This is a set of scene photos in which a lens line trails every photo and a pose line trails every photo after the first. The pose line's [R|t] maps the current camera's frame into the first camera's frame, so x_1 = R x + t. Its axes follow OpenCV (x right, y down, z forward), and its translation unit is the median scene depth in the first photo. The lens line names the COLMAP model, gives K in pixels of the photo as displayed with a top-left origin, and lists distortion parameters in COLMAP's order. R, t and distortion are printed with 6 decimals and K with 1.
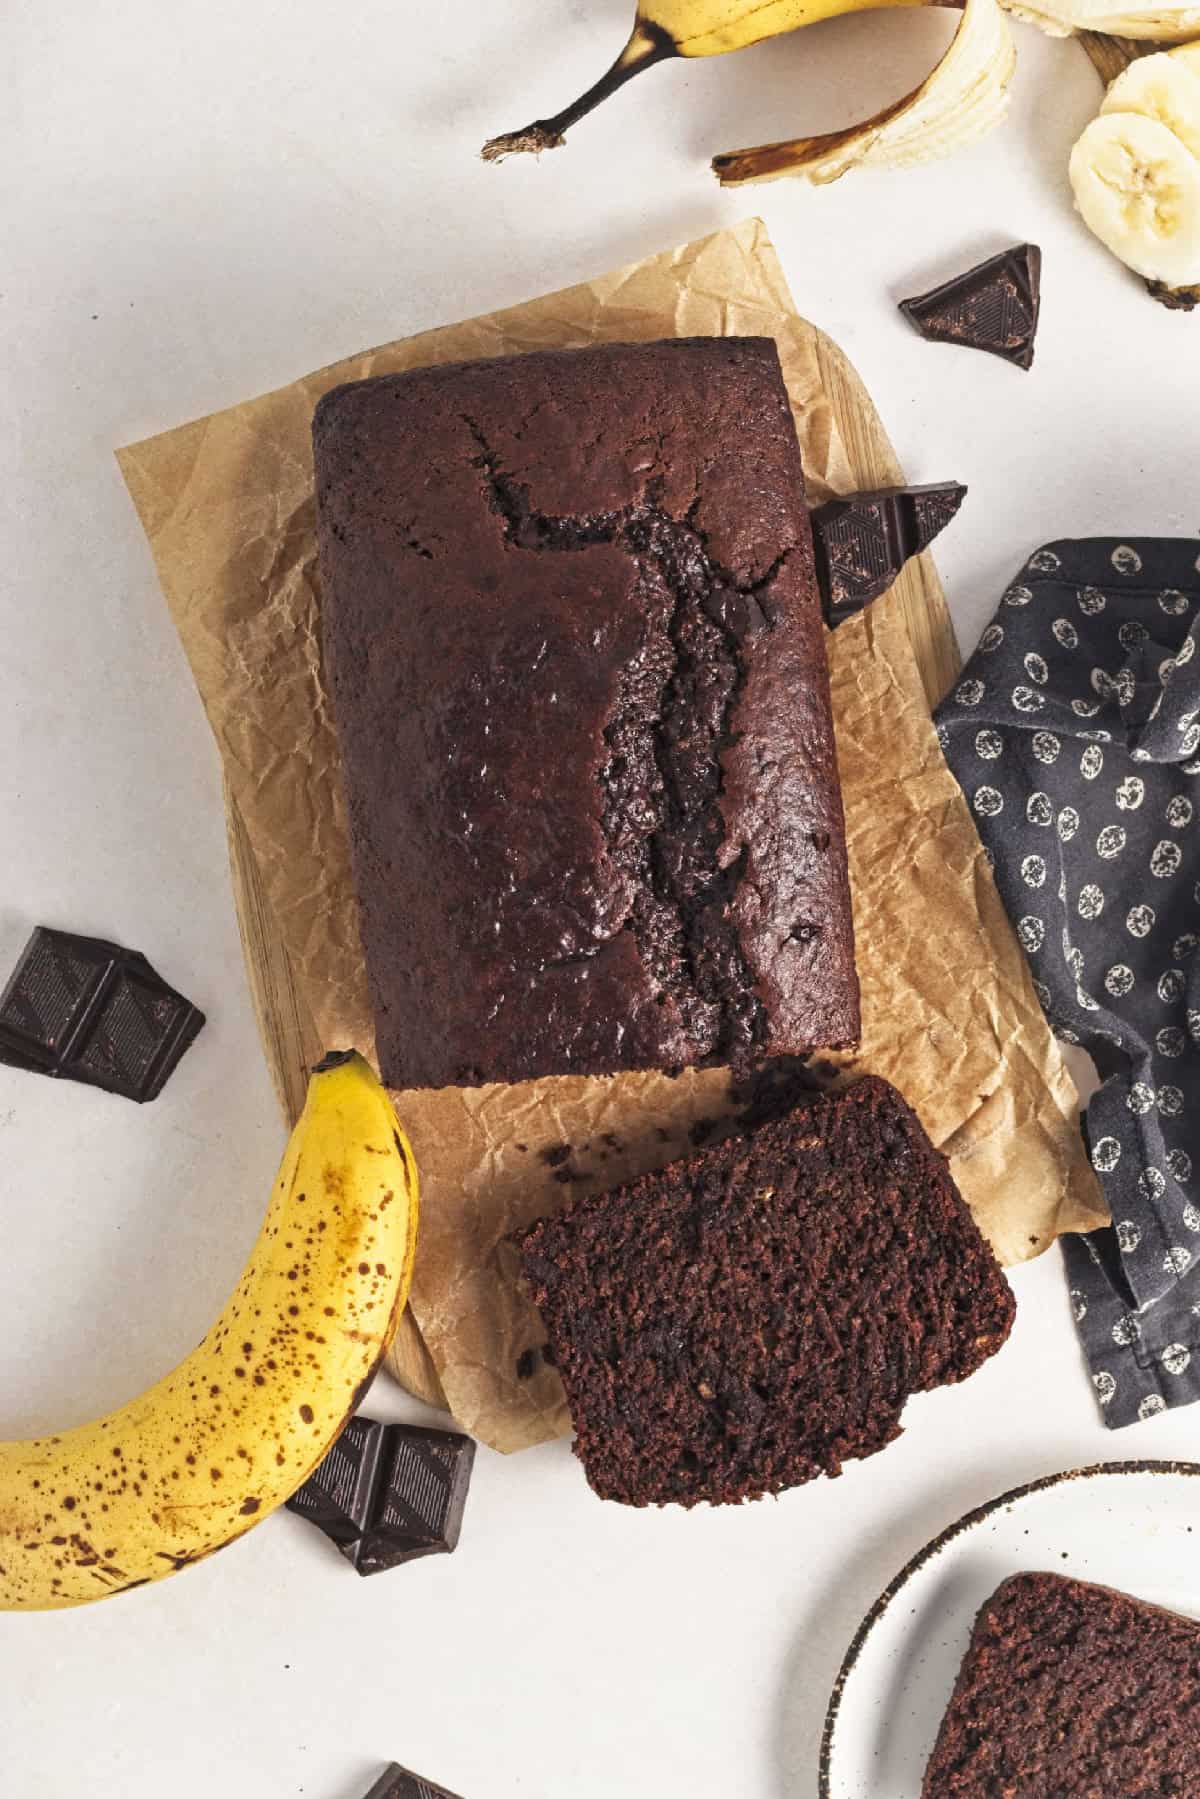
lens RADIAL K [[4932.8, 0, 674.6], [0, 4932.8, 898.3], [0, 0, 1]] dist [-0.020985, -0.038643]
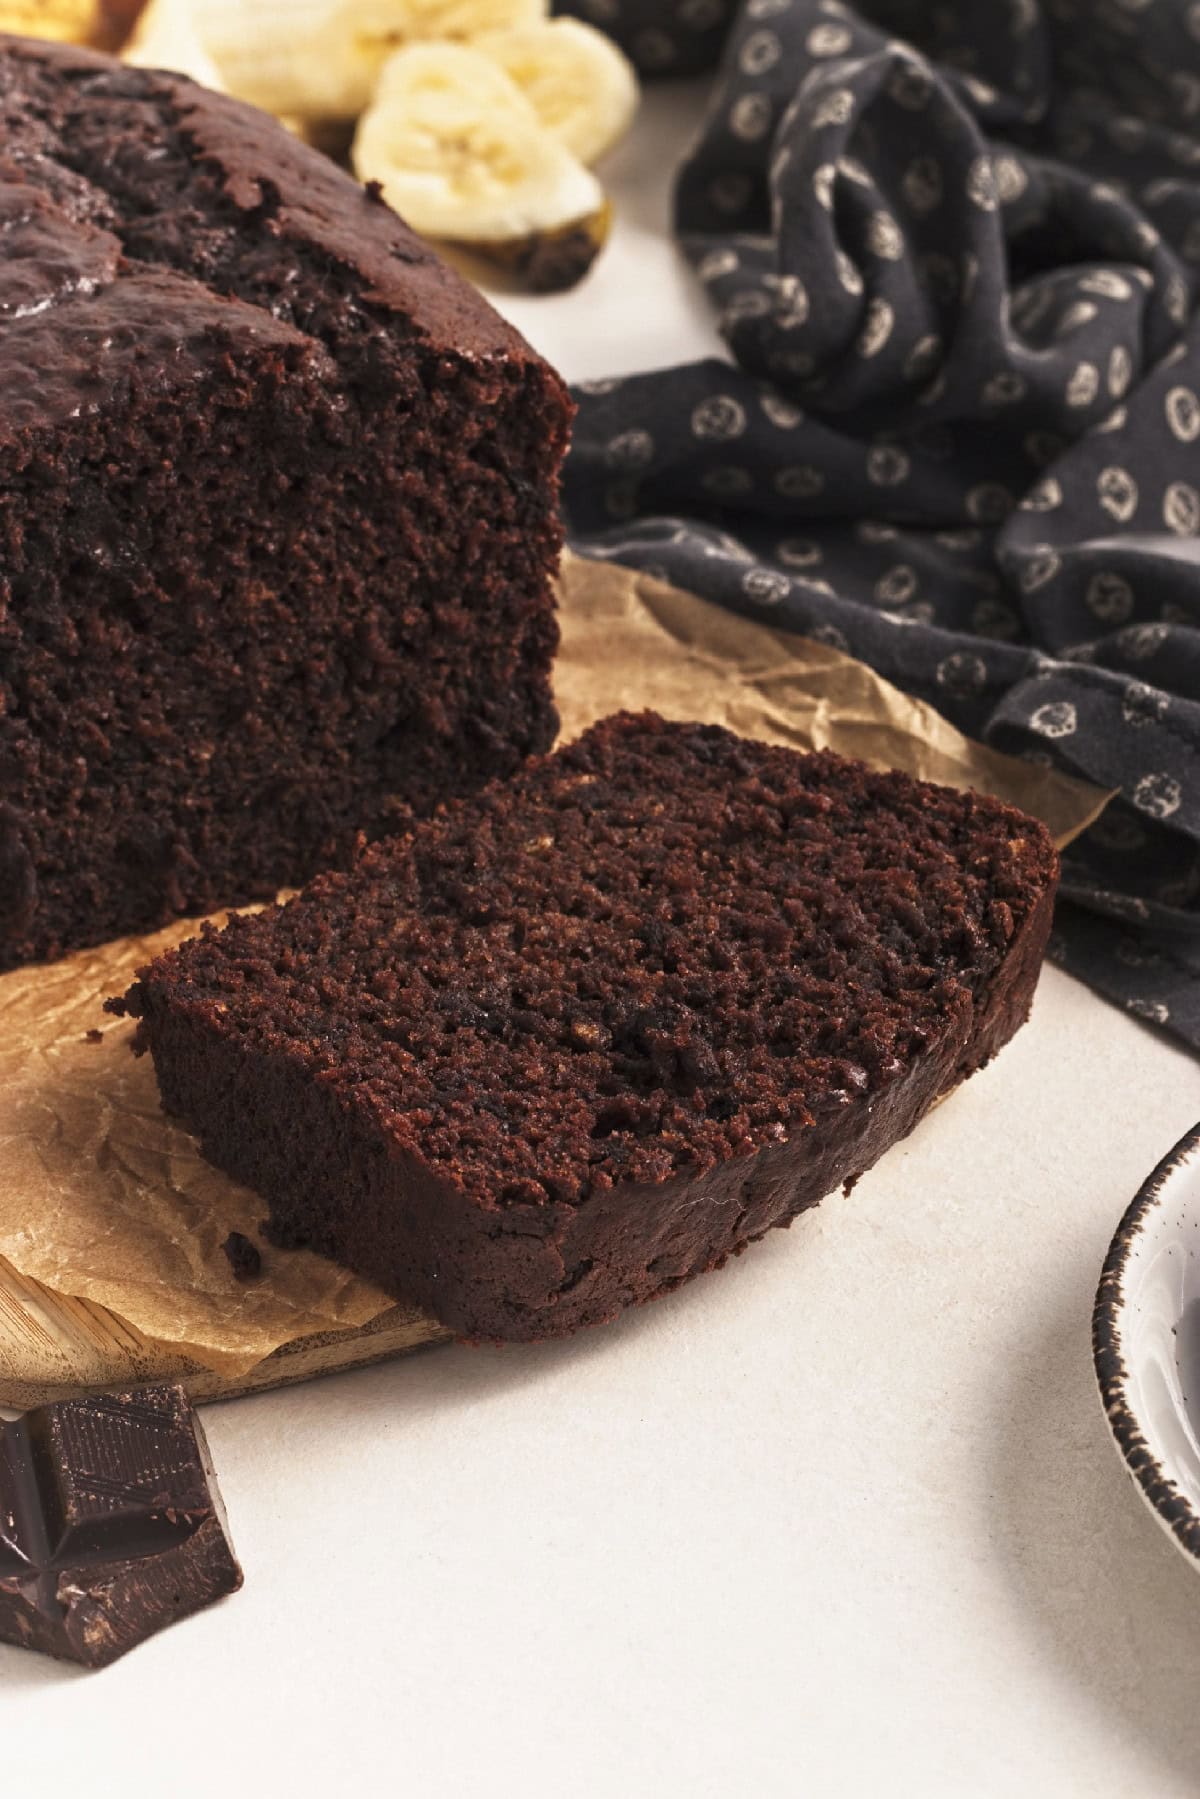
lens RADIAL K [[4638.1, 0, 601.4], [0, 4638.1, 870.2], [0, 0, 1]] dist [-0.023826, -0.332376]
pose [[0.910400, -0.183495, 0.370813, -0.164648], [0.413341, 0.442251, -0.795967, 0.467809], [-0.017936, 0.877920, 0.478471, 0.750577]]
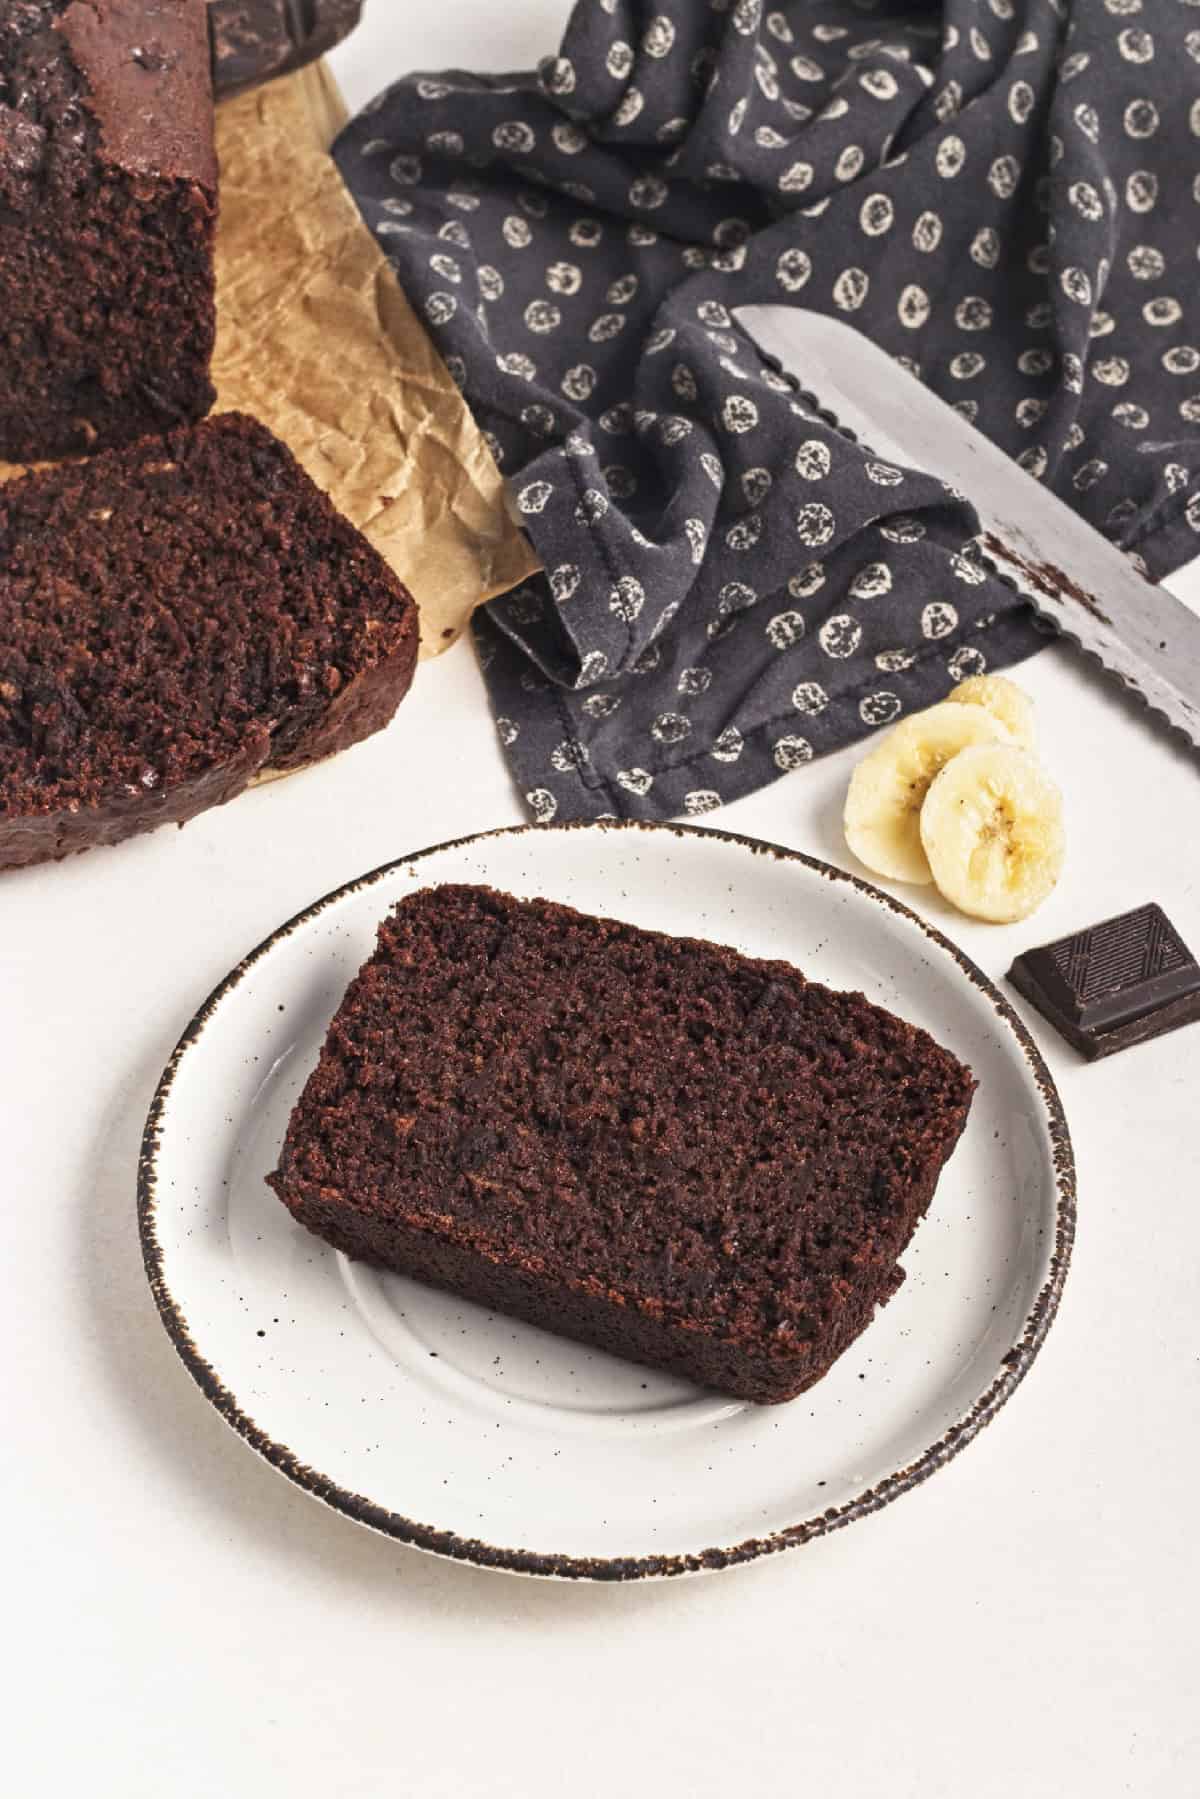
lens RADIAL K [[4541.2, 0, 600.0], [0, 4541.2, 899.5], [0, 0, 1]] dist [-0.027235, -0.074268]
pose [[0.998857, 0.015658, 0.045169, 0.065515], [0.018312, 0.747468, -0.664046, 0.584105], [-0.044160, 0.664114, 0.746326, 0.491417]]
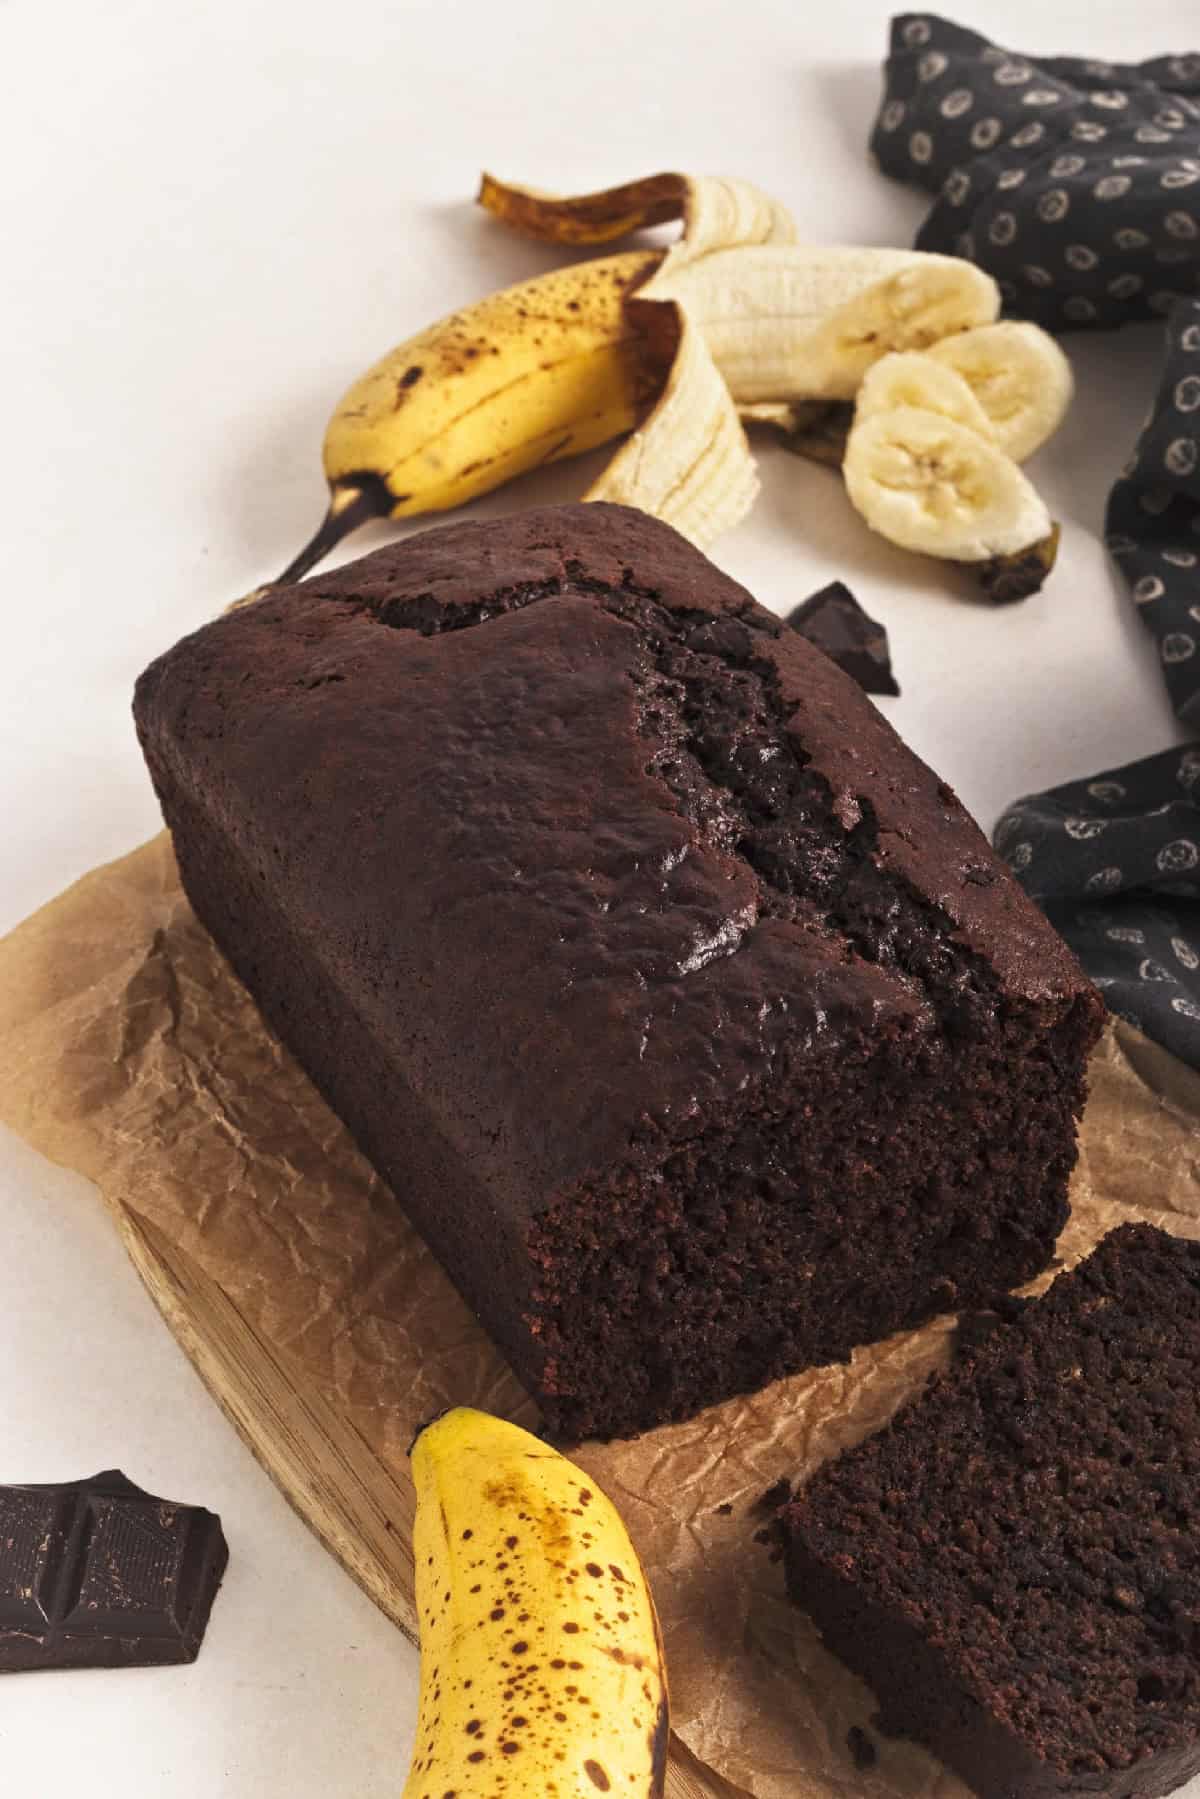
lens RADIAL K [[4541.2, 0, 600.0], [0, 4541.2, 899.5], [0, 0, 1]] dist [-0.027235, -0.074268]
pose [[0.921758, -0.226018, 0.315084, -0.232004], [0.385698, 0.618200, -0.684884, 0.434028], [-0.039989, 0.752824, 0.657006, 0.518738]]
